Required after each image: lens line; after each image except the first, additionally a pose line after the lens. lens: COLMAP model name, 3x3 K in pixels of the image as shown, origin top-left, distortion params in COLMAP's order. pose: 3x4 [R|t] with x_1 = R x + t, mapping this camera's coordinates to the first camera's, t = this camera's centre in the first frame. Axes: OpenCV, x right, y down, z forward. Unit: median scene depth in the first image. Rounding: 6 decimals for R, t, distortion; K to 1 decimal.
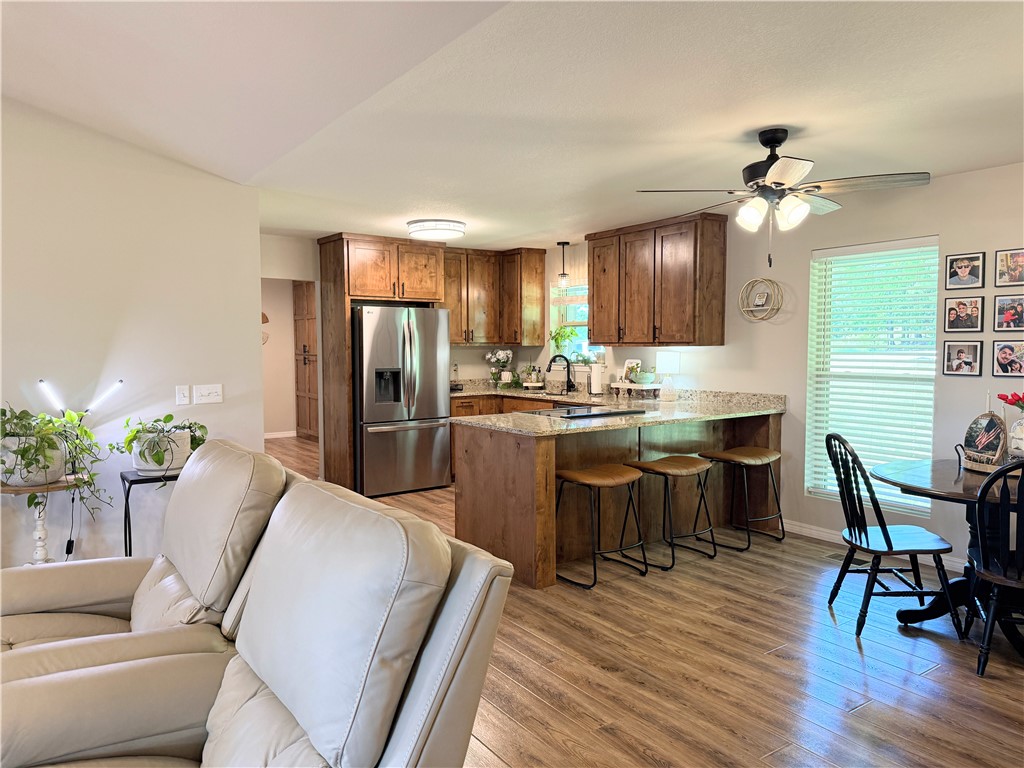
lens RADIAL K [[712.0, 0, 502.0], [0, 712.0, 385.0], [0, 0, 1]] dist [0.029975, -0.044028]
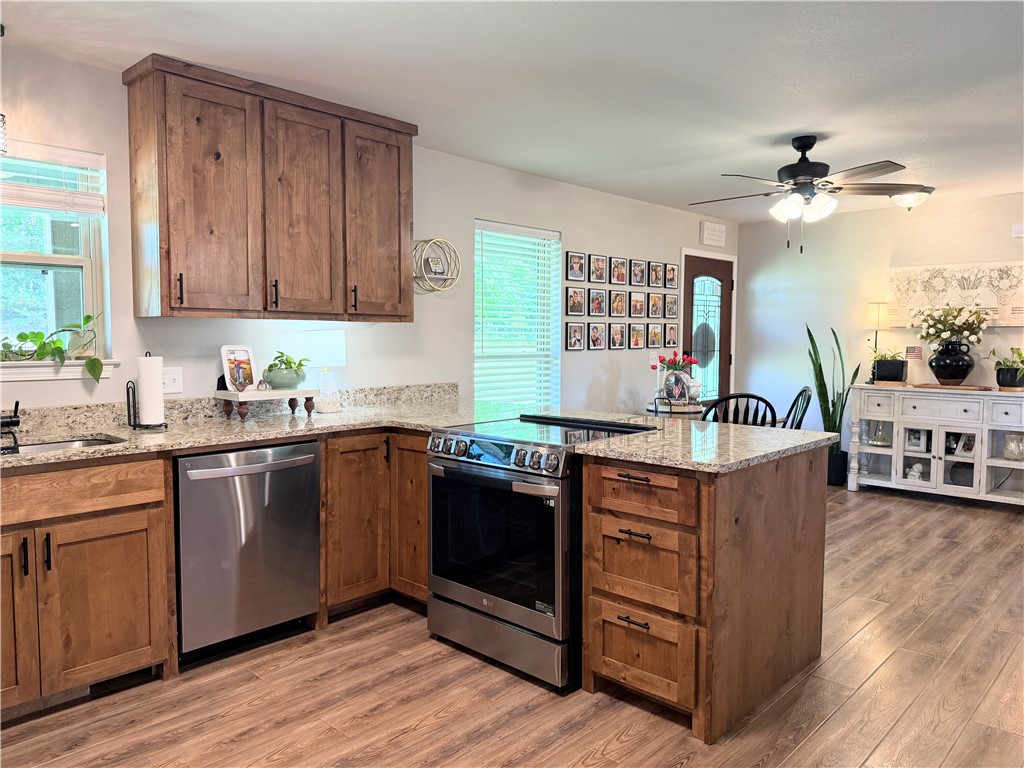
lens RADIAL K [[712.0, 0, 514.3], [0, 712.0, 379.3], [0, 0, 1]] dist [0.029975, -0.044028]
pose [[-0.215890, -0.060952, 0.974513, -0.548951], [0.048060, 0.996177, 0.072954, -0.058572], [-0.975234, 0.062585, -0.212135, 1.371699]]
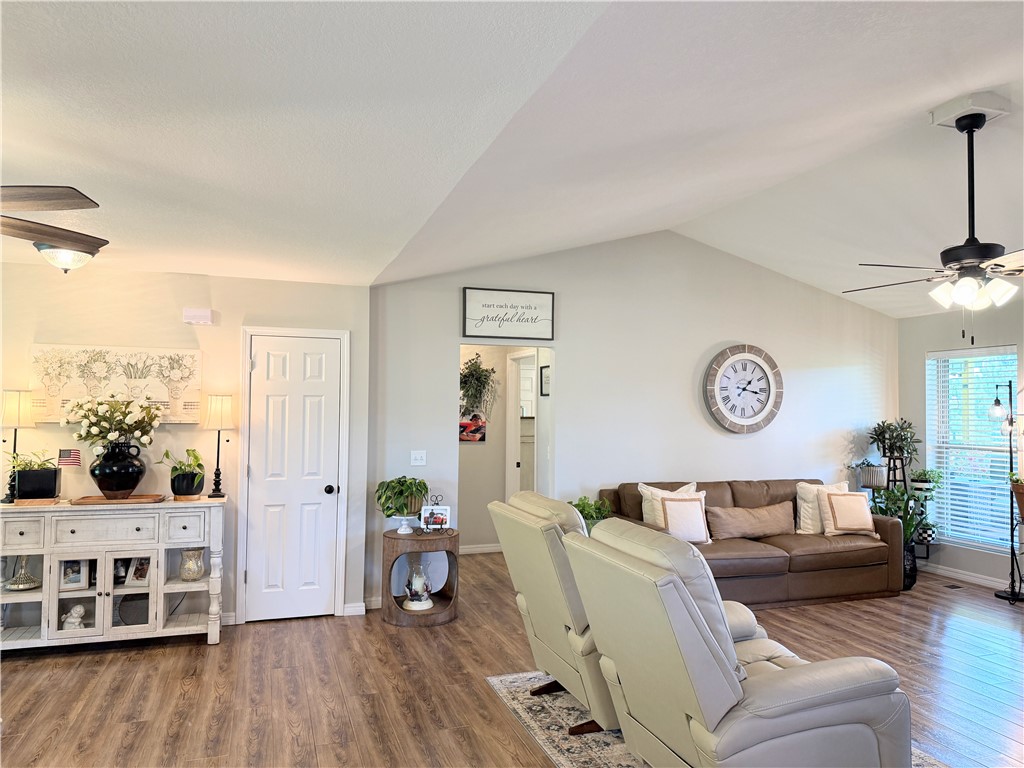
lens RADIAL K [[712.0, 0, 508.6], [0, 712.0, 389.4], [0, 0, 1]] dist [0.029975, -0.044028]
pose [[-0.969093, -0.006748, 0.246604, -0.329412], [-0.001572, 0.999774, 0.021182, -0.086031], [-0.246691, 0.020139, -0.968885, 1.231874]]
